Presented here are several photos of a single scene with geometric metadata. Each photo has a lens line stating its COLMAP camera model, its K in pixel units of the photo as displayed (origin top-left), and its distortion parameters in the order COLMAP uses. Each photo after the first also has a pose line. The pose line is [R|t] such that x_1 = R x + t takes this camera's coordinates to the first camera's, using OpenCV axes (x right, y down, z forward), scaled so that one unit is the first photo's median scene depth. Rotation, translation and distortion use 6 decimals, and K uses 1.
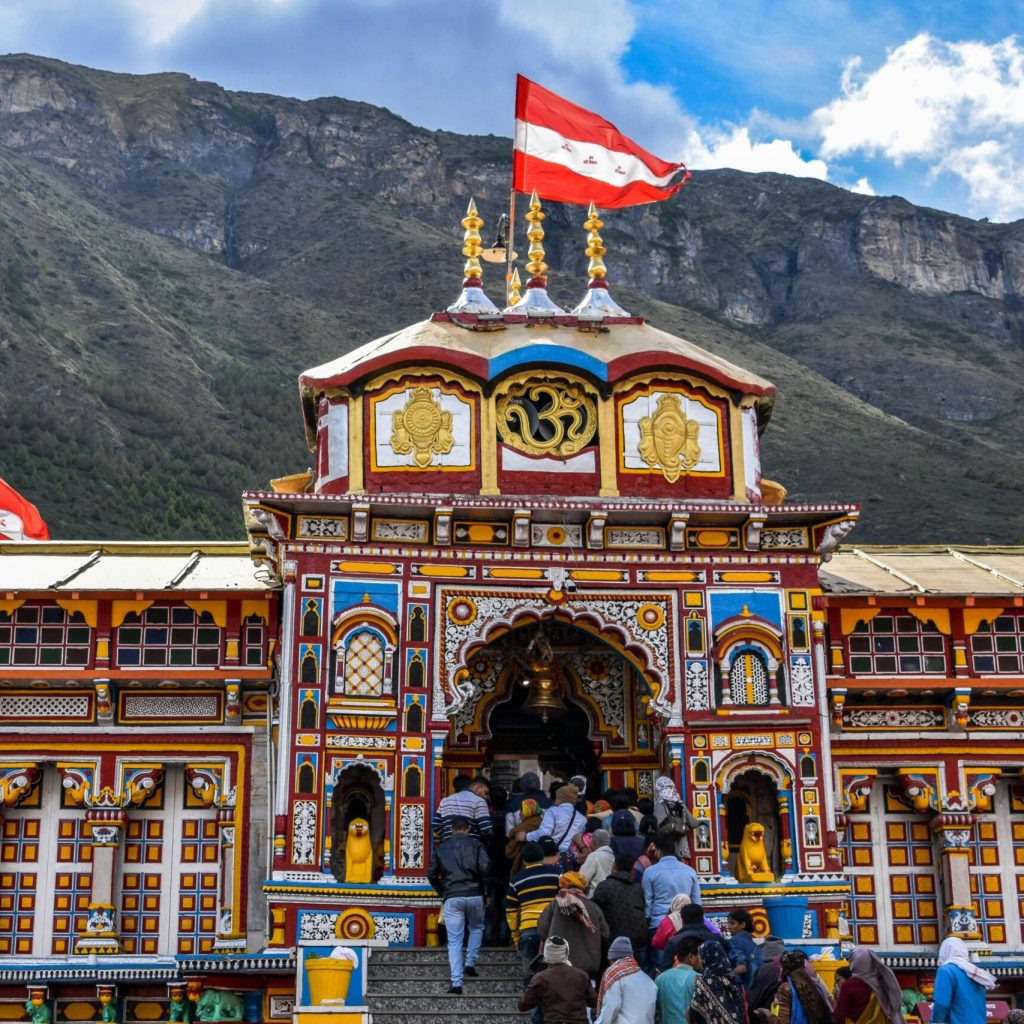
lens RADIAL K [[1767.2, 0, 512.0], [0, 1767.2, 512.0], [0, 0, 1]] dist [0.013938, 0.276240]
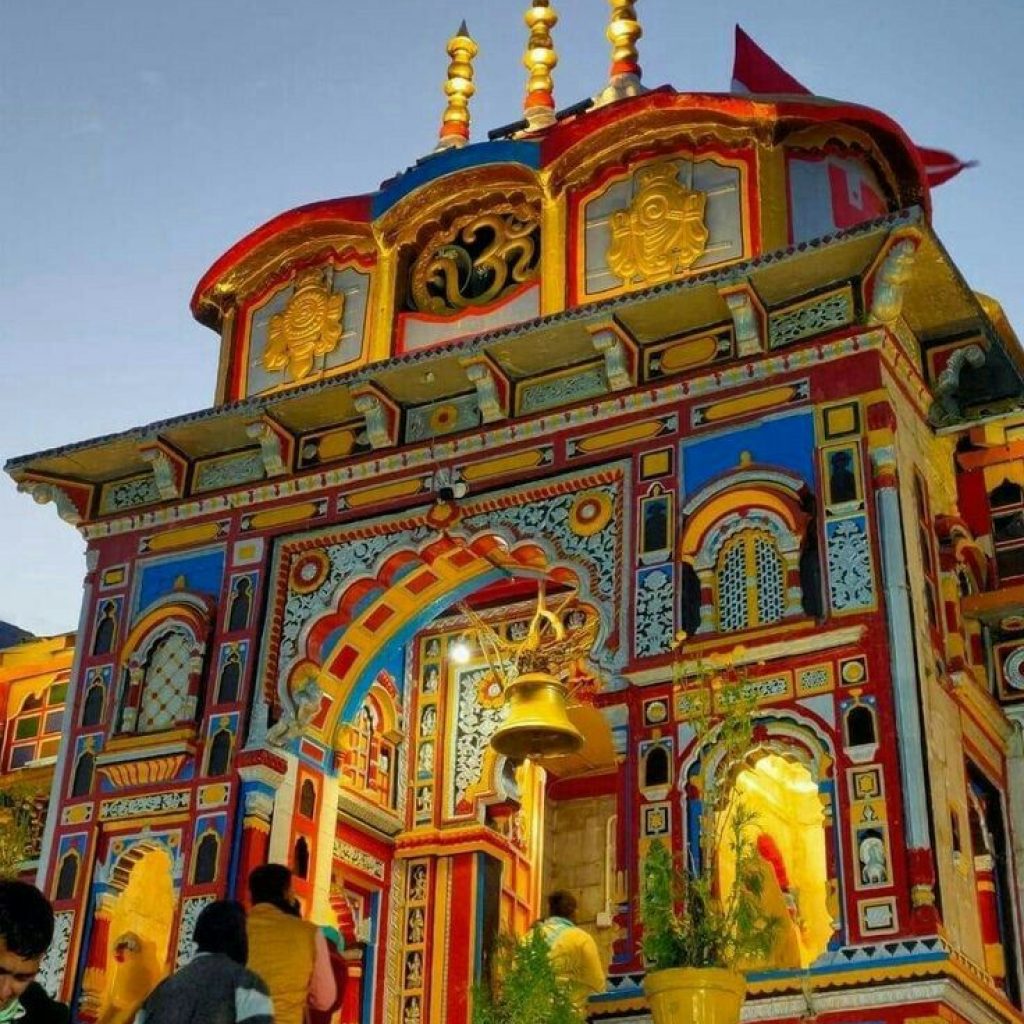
lens RADIAL K [[1767.2, 0, 512.0], [0, 1767.2, 512.0], [0, 0, 1]] dist [0.013938, 0.276240]
pose [[0.850491, -0.222759, -0.476490, 0.324691], [0.136338, 0.968294, -0.209328, 0.173309], [0.508012, 0.113068, 0.853896, 0.525776]]
